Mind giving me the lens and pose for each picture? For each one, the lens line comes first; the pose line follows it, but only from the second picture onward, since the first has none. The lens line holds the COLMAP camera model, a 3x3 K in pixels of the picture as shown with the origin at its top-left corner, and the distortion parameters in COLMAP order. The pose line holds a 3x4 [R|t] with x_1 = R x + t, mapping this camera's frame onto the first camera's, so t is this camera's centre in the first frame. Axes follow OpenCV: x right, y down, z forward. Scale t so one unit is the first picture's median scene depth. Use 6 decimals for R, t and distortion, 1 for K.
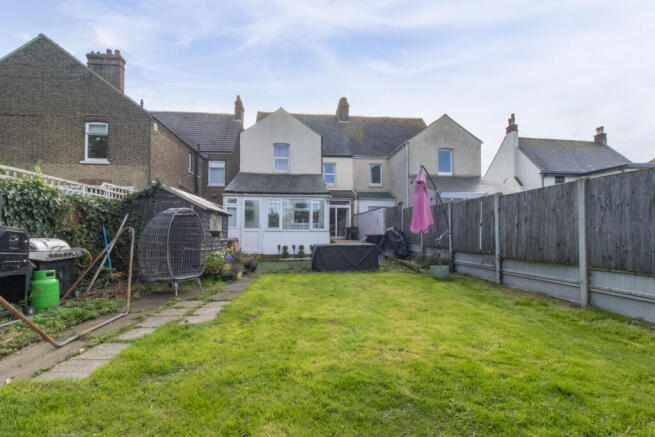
lens RADIAL K [[306.1, 0, 326.8], [0, 306.1, 221.3], [0, 0, 1]] dist [0.011473, 0.003108]
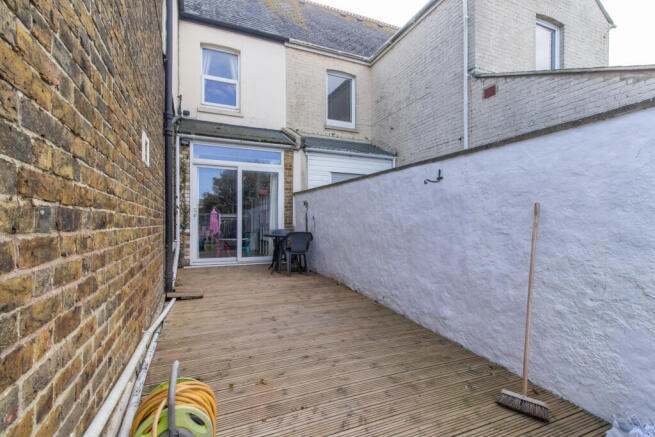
lens RADIAL K [[306.1, 0, 328.8], [0, 306.1, 221.5], [0, 0, 1]] dist [0.011473, 0.003108]
pose [[0.956385, 0.011136, 0.291897, 0.026885], [-0.020370, 0.999383, 0.028614, -0.000261], [-0.291398, -0.033312, 0.956022, 0.649268]]
